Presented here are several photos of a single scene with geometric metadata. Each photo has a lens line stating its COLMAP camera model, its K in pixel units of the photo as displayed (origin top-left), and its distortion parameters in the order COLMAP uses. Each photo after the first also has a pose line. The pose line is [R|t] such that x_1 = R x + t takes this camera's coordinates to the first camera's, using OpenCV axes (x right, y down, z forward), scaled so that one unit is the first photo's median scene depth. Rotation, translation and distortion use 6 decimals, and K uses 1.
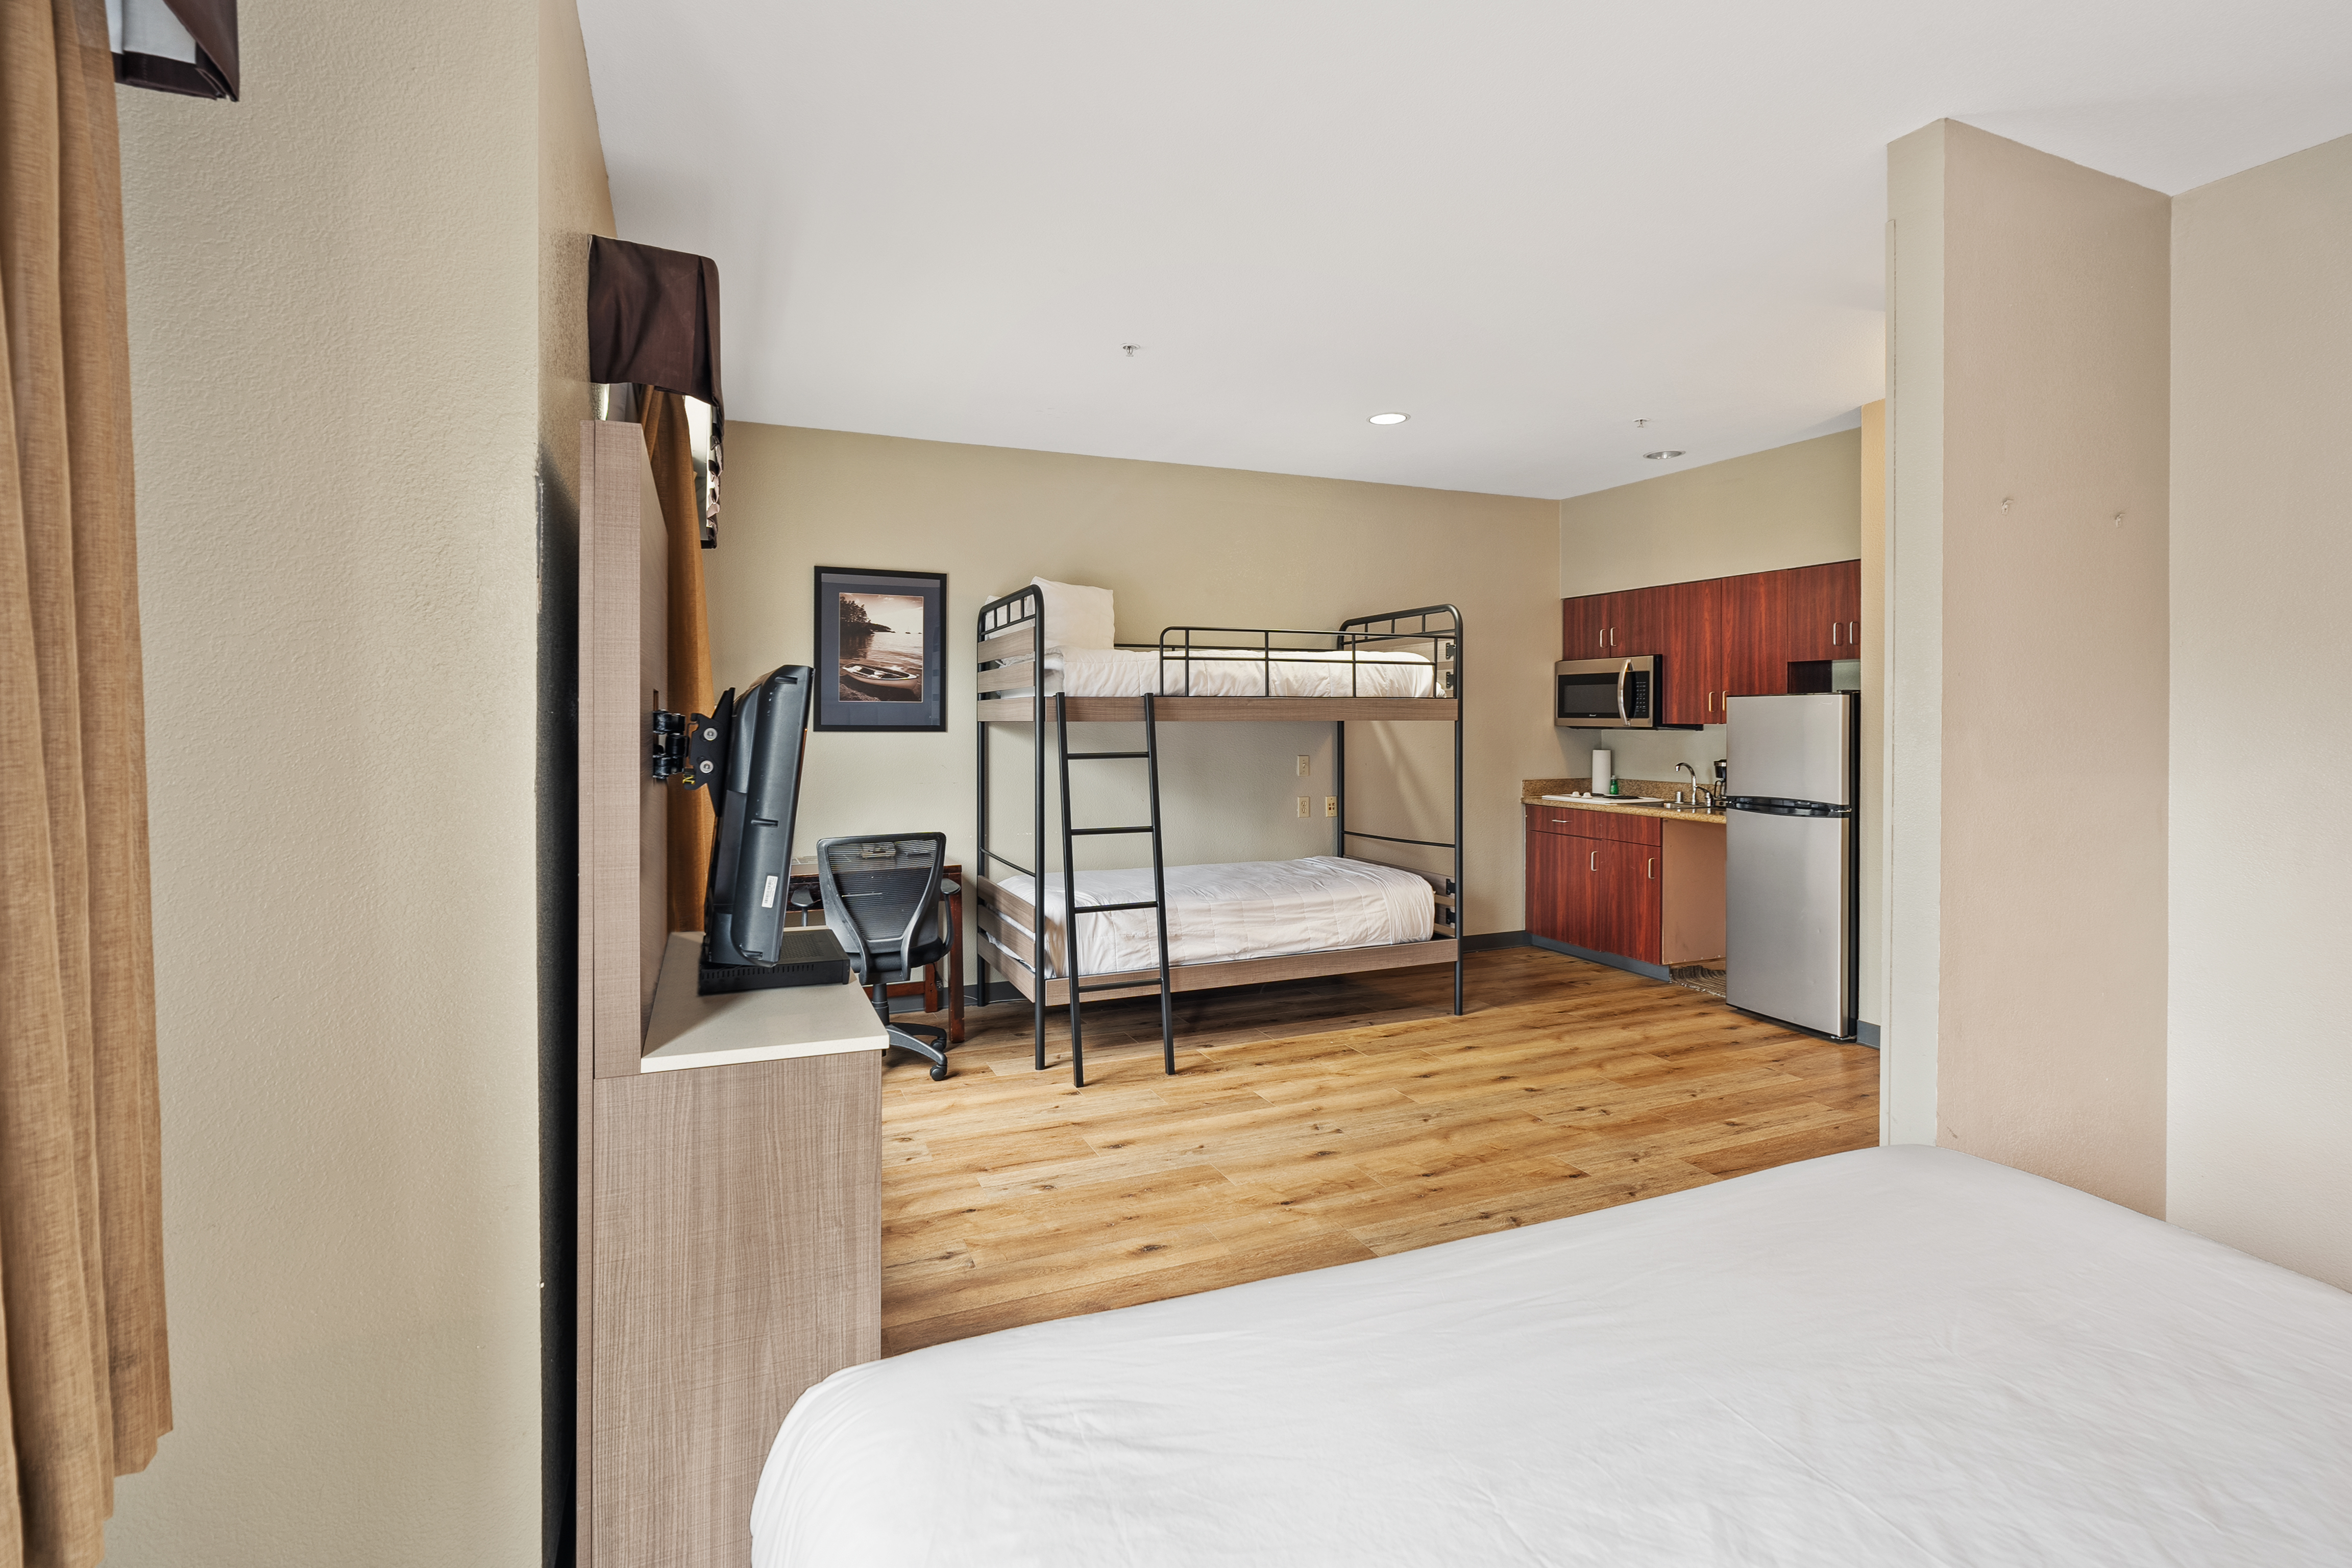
lens RADIAL K [[1082.2, 0, 1174.8], [0, 1082.2, 714.0], [0, 0, 1]] dist [-0.003415, 0.000020]
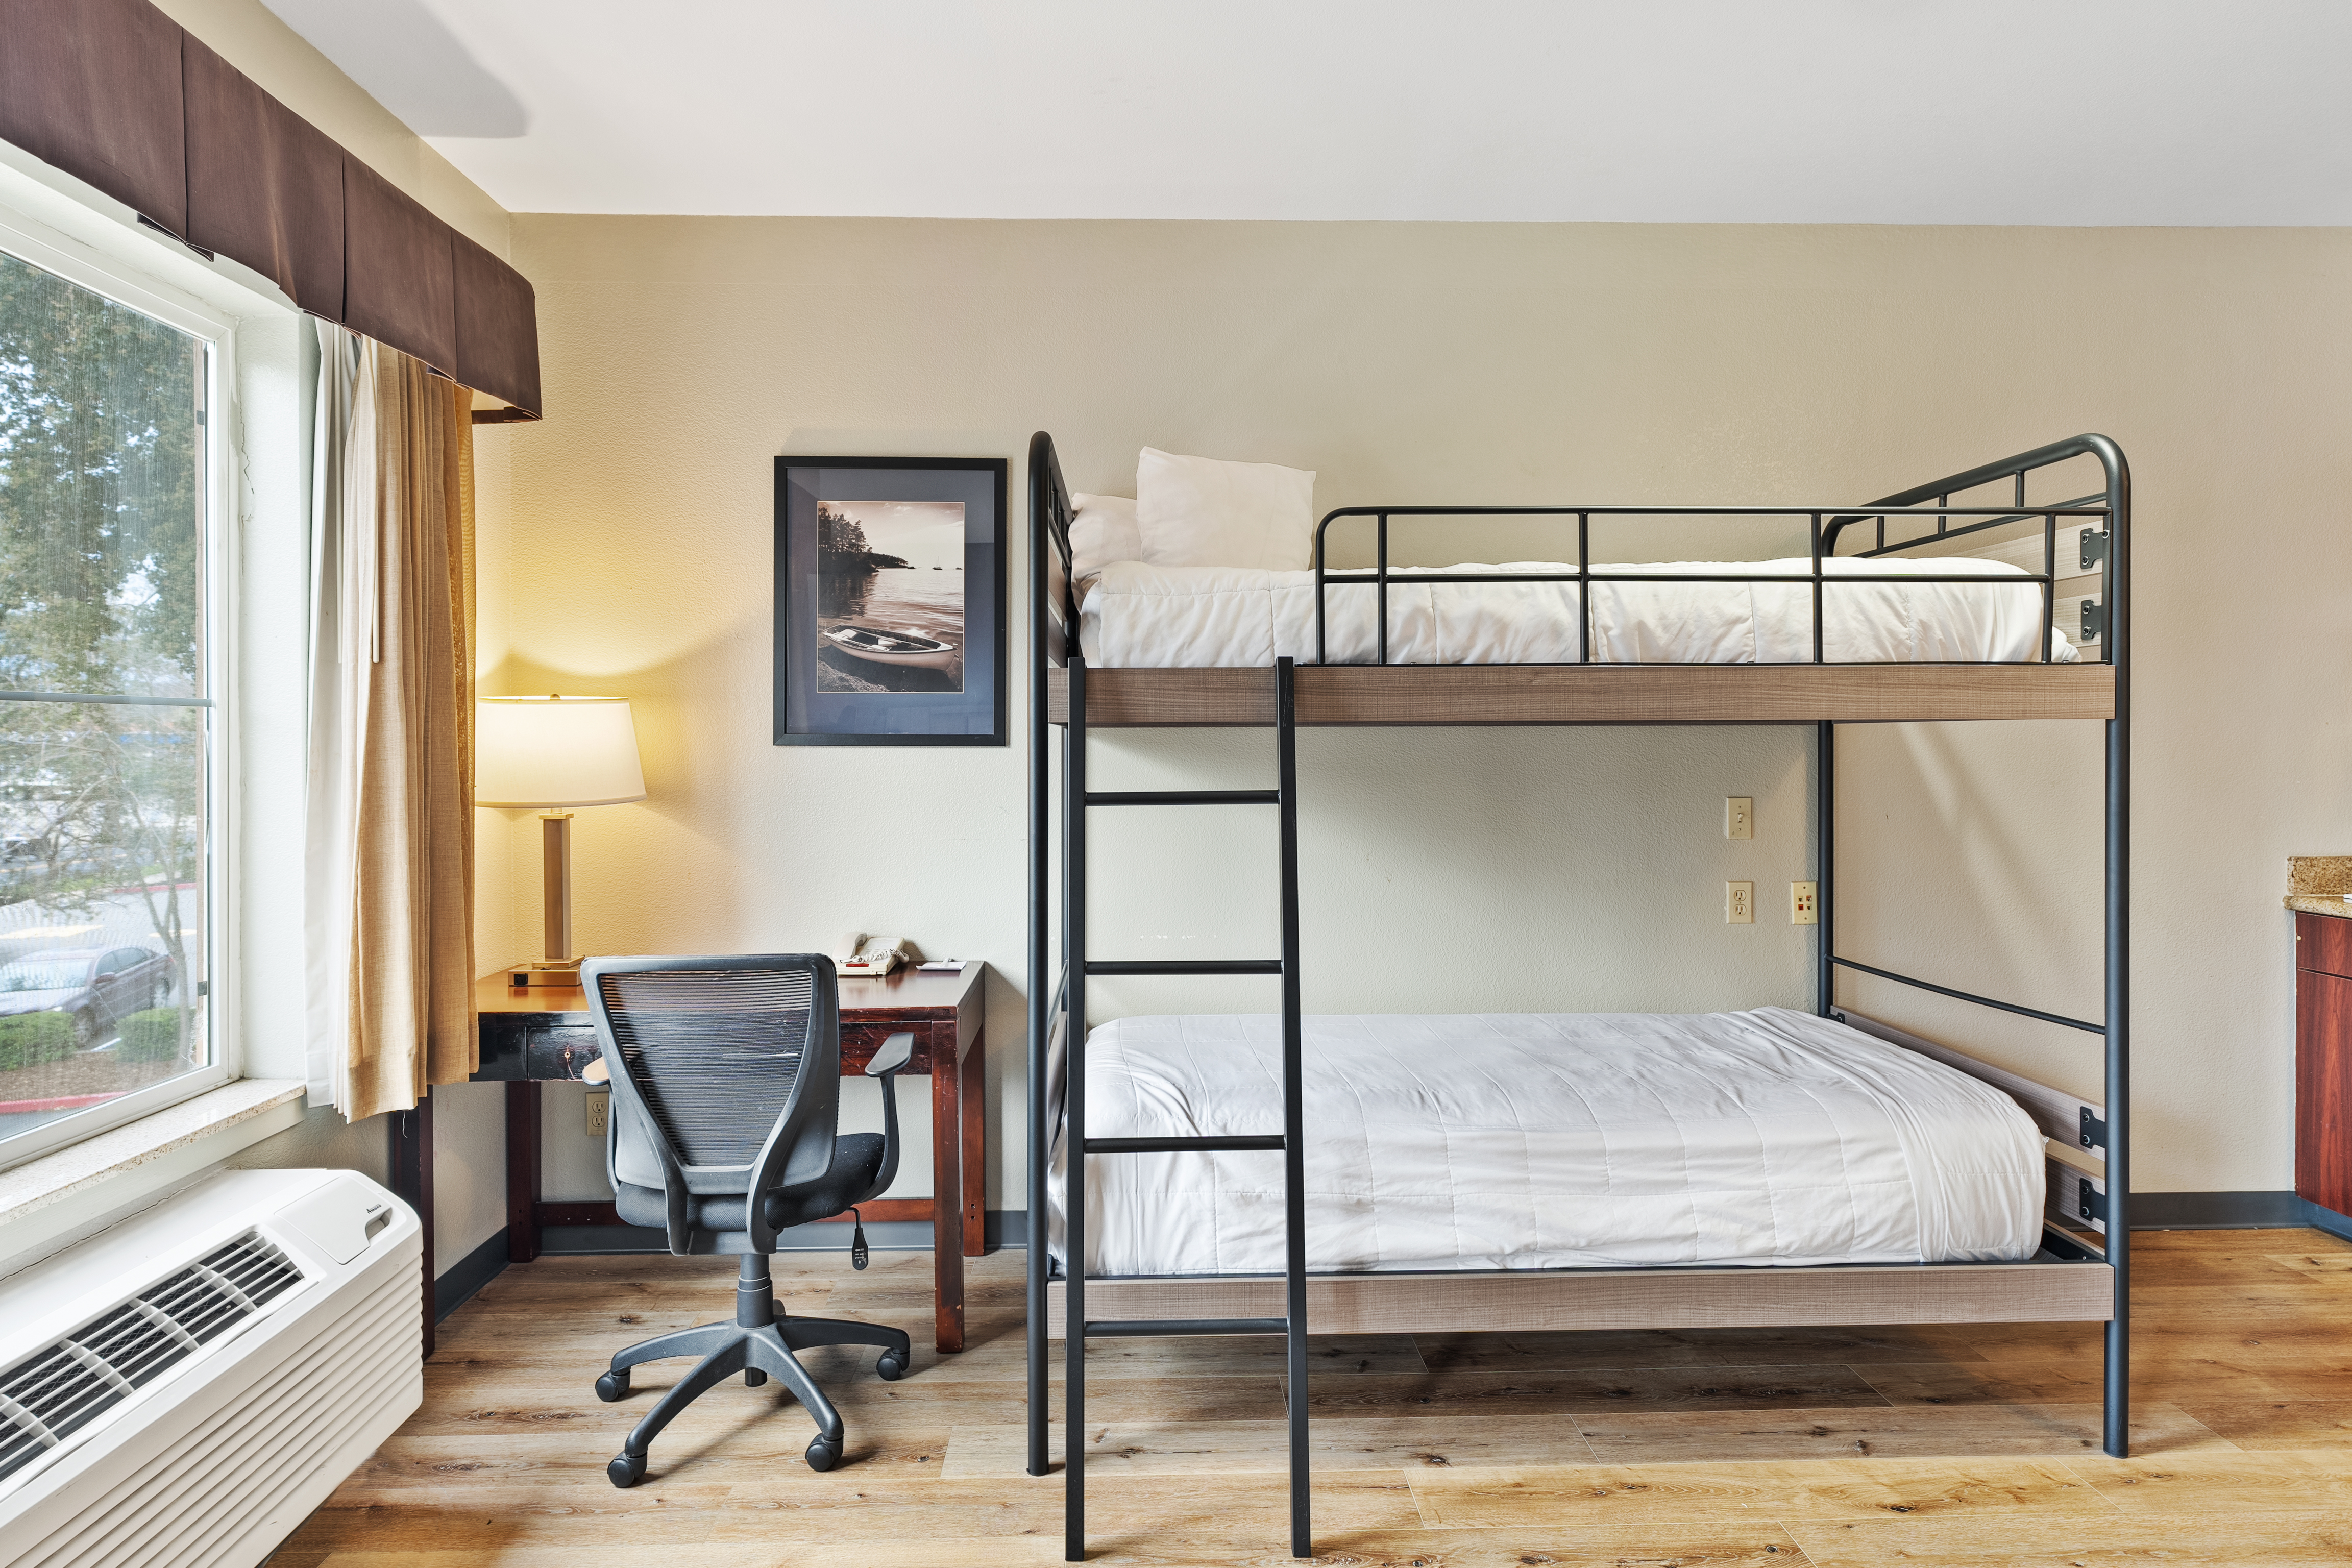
lens RADIAL K [[1314.4, 0, 1174.0], [0, 1314.4, 741.9], [0, 0, 1]] dist [-0.000966, 0.000604]
pose [[0.932332, -0.000536, -0.361602, 0.120039], [0.003448, 0.999967, 0.007406, 0.010332], [0.361586, -0.008152, 0.932303, 0.447587]]
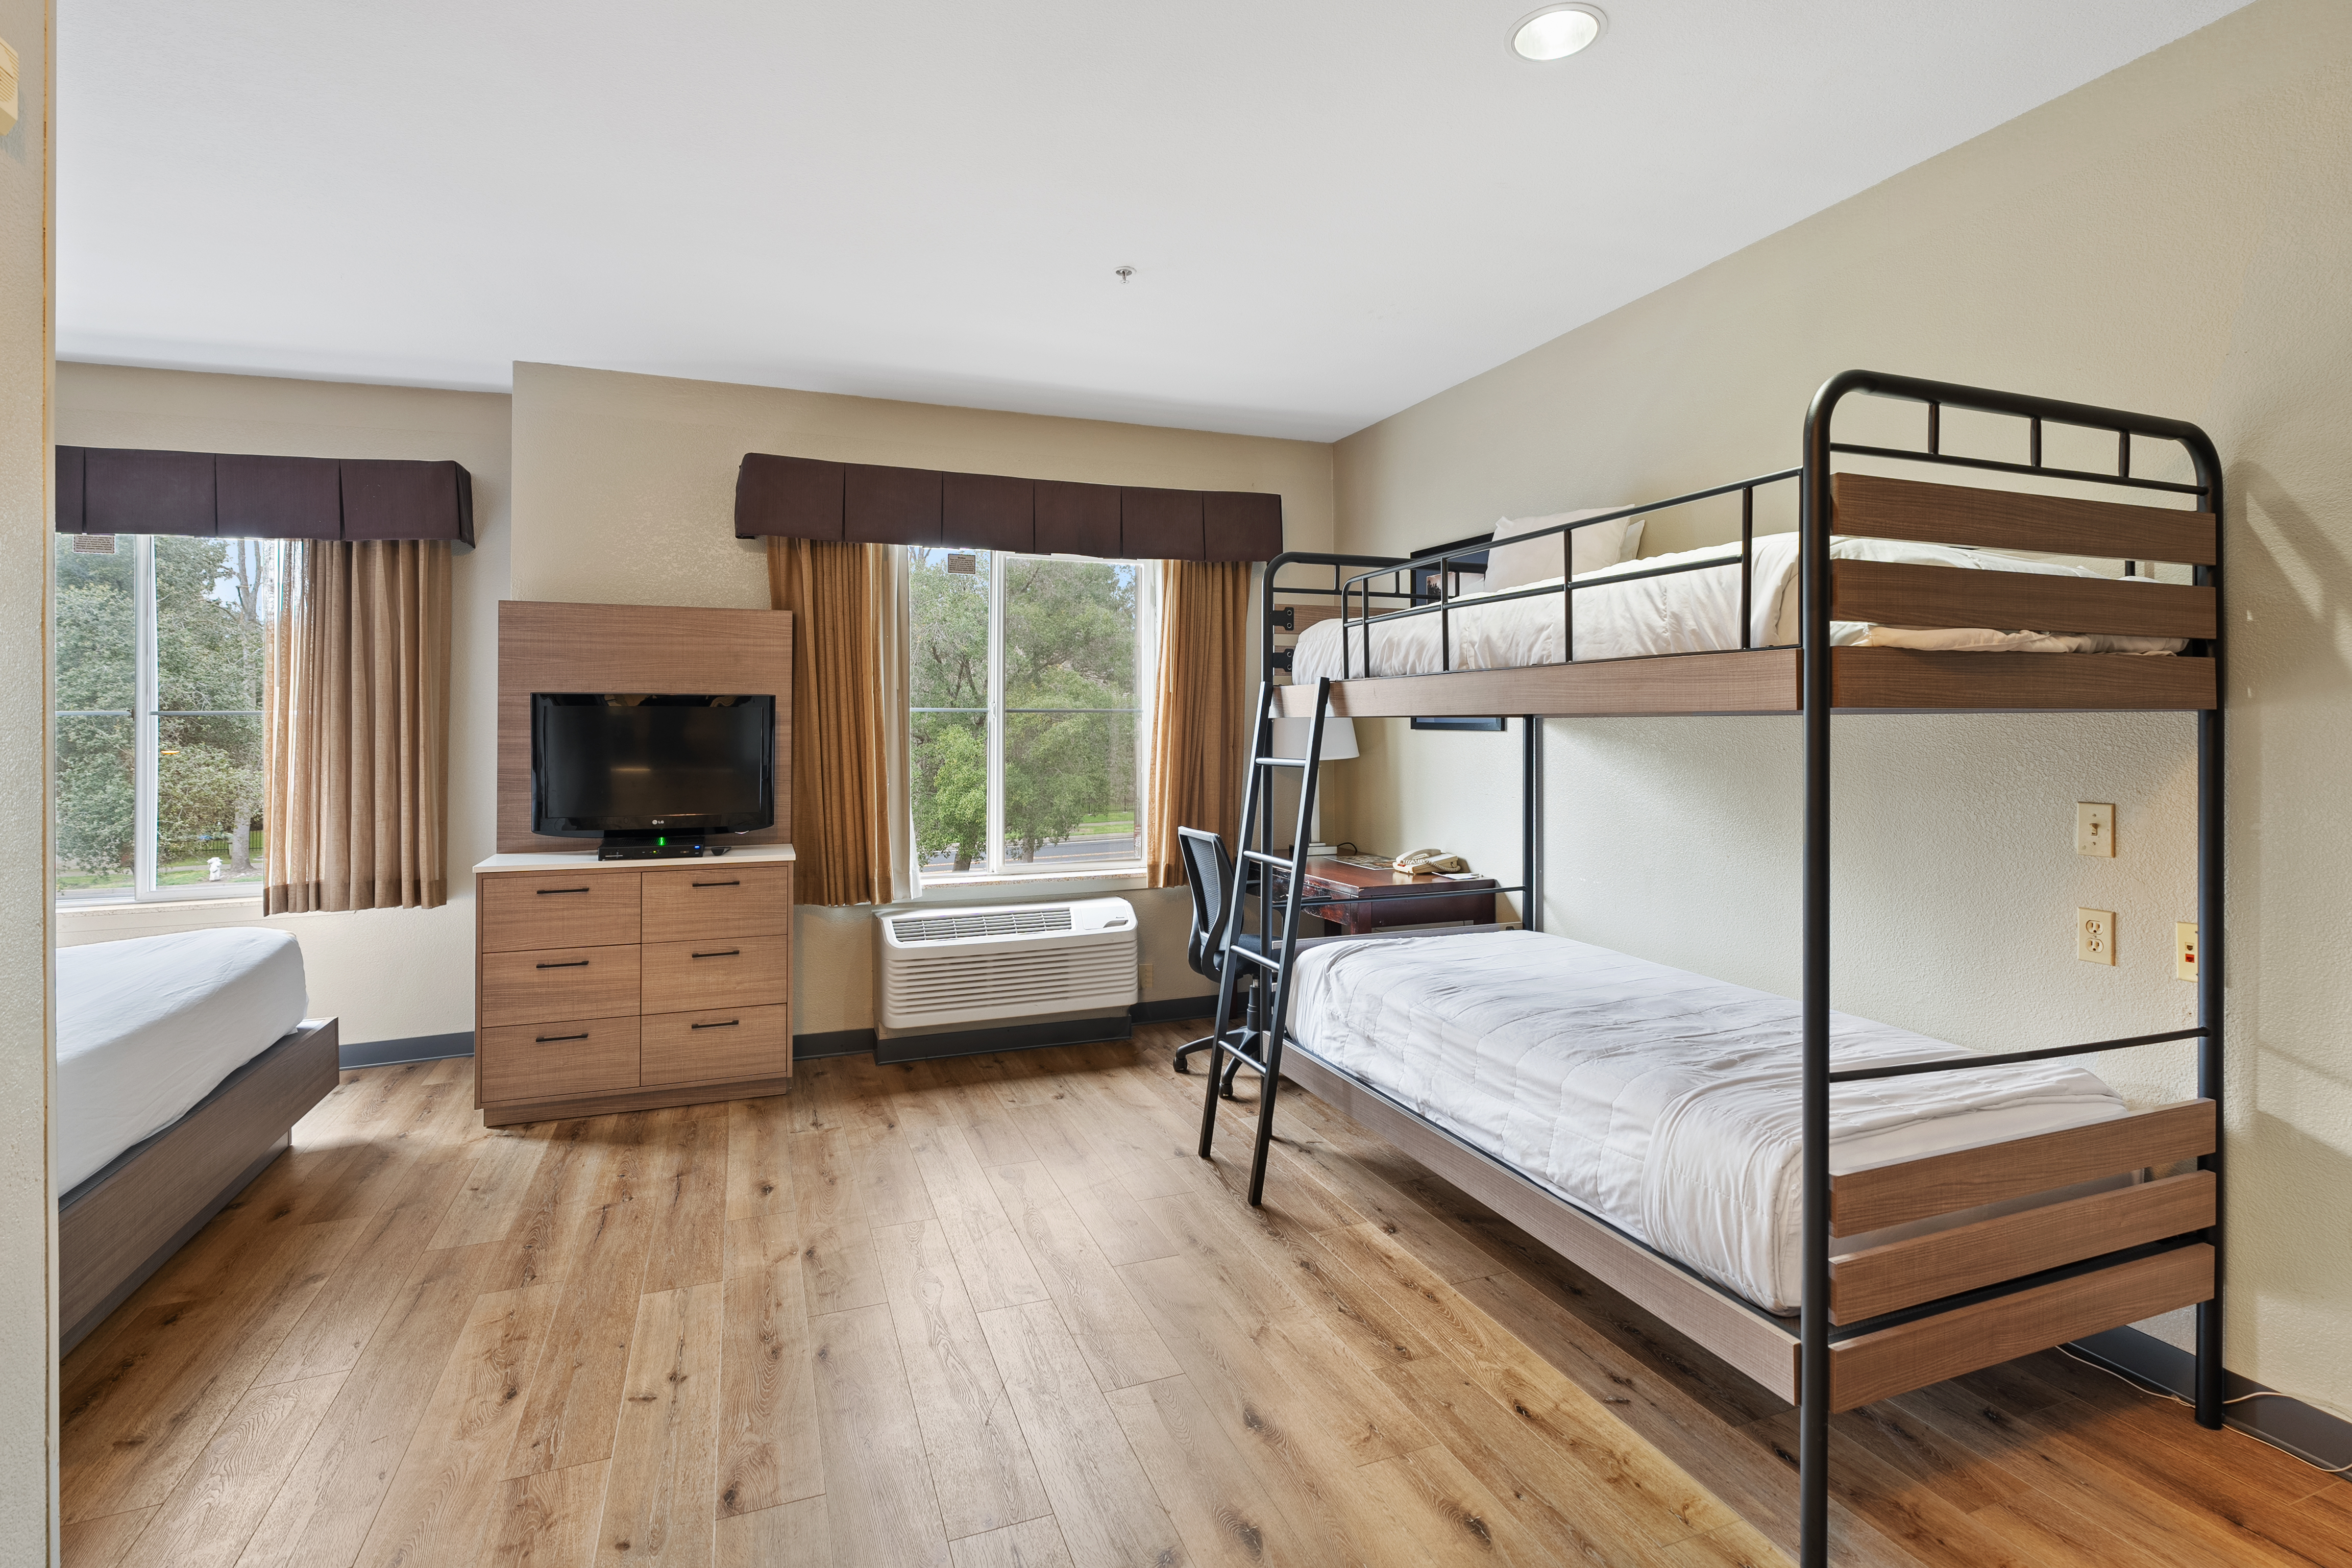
lens RADIAL K [[1105.8, 0, 1174.8], [0, 1105.8, 708.7], [0, 0, 1]] dist [0.000016, 0.000271]
pose [[-0.027887, -0.011918, -0.999540, 0.656906], [0.008604, 0.999889, -0.012162, 0.008793], [0.999574, -0.008939, -0.027781, 0.859059]]
